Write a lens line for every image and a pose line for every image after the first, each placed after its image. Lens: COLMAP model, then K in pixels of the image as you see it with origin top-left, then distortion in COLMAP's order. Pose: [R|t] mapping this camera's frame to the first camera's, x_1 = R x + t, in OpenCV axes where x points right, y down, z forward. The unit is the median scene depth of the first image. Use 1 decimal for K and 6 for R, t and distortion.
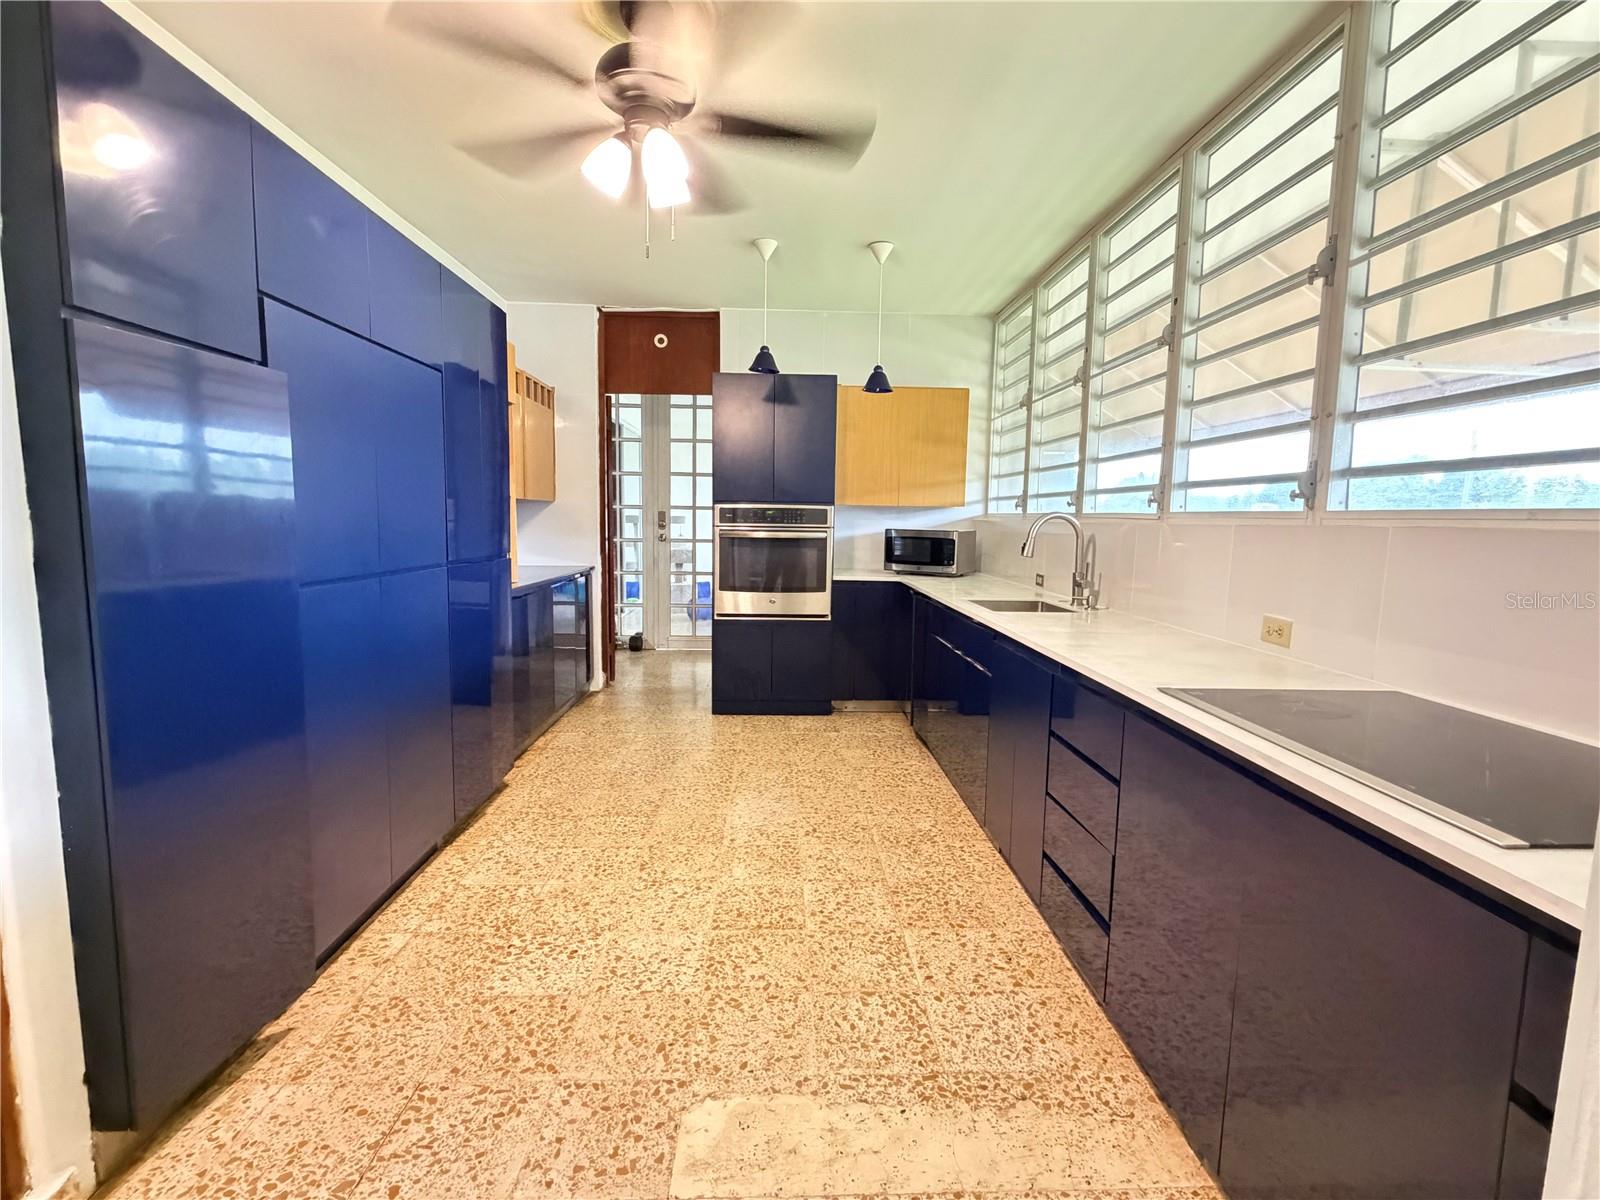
lens RADIAL K [[745.0, 0, 800.3], [0, 745.0, 598.8], [0, 0, 1]] dist [0.001508, 0.000212]
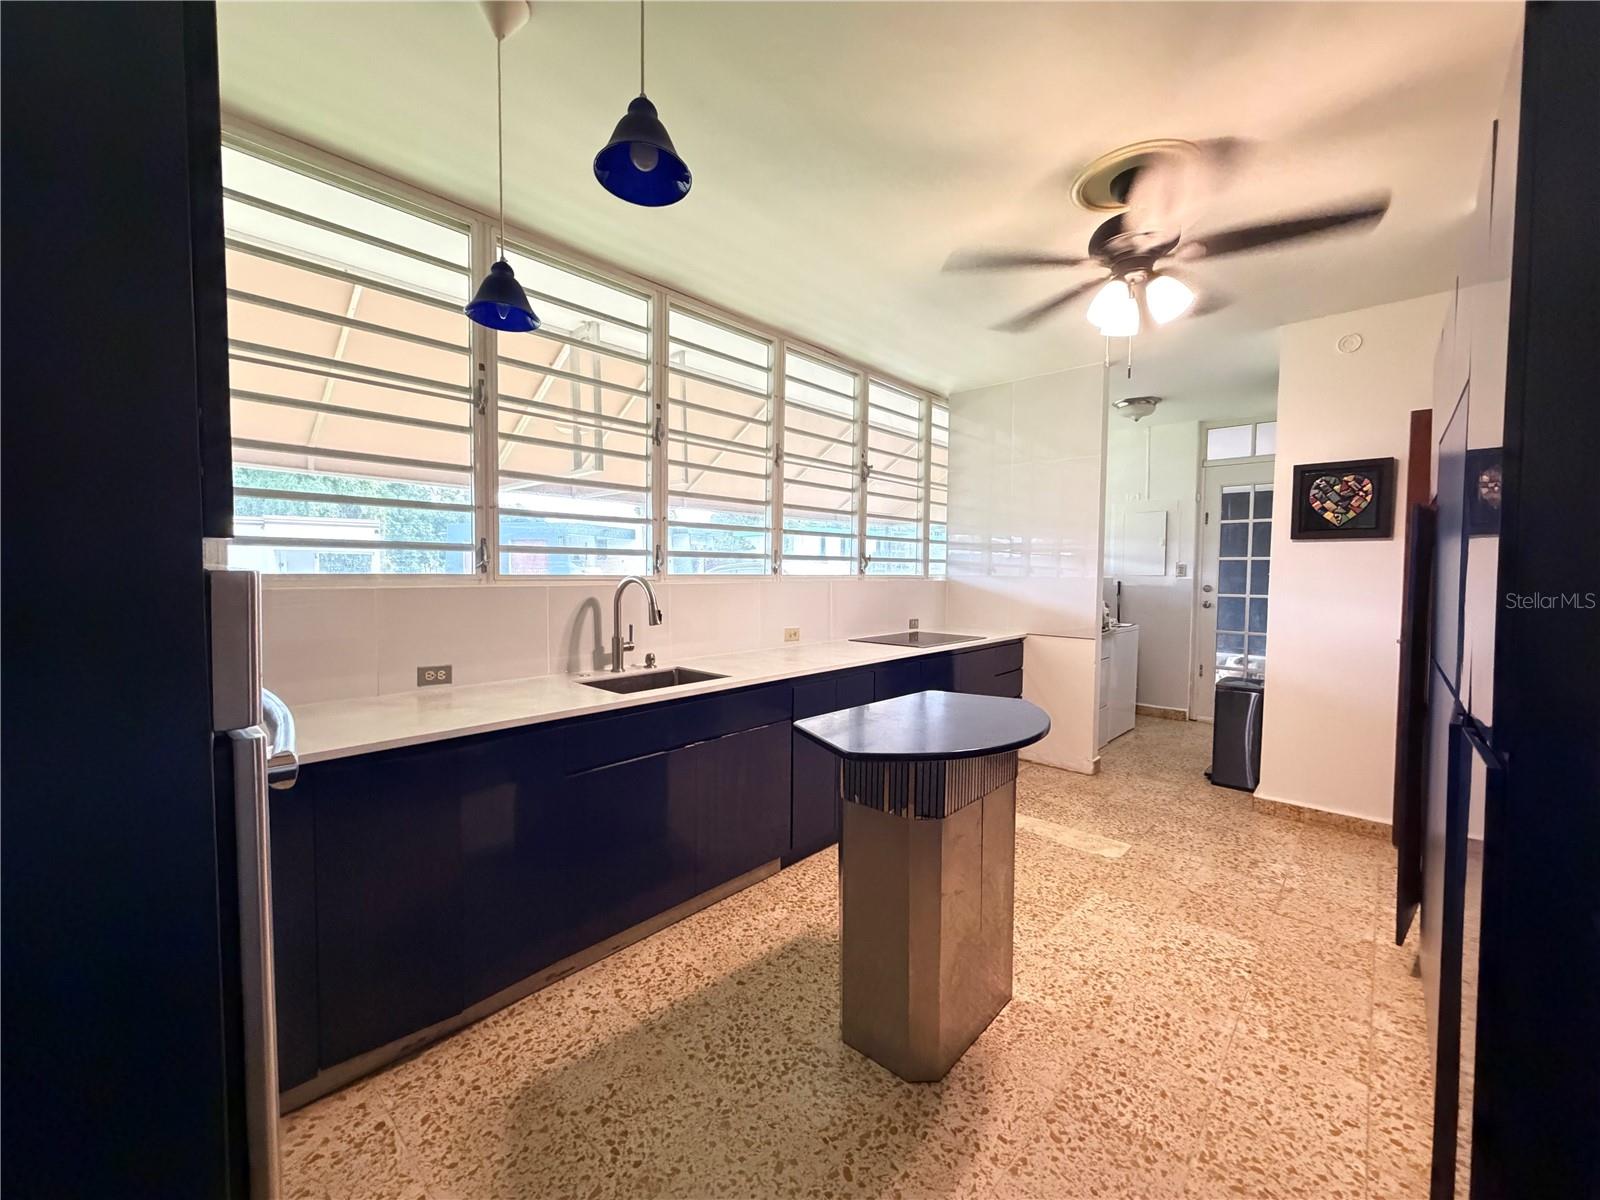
lens RADIAL K [[641.2, 0, 800.6], [0, 641.2, 595.7], [0, 0, 1]] dist [0.001599, -0.000025]
pose [[-0.716529, -0.050779, 0.695707, -0.524076], [0.056870, 0.989774, 0.130815, -0.258656], [-0.695236, 0.133298, -0.706314, 1.991649]]
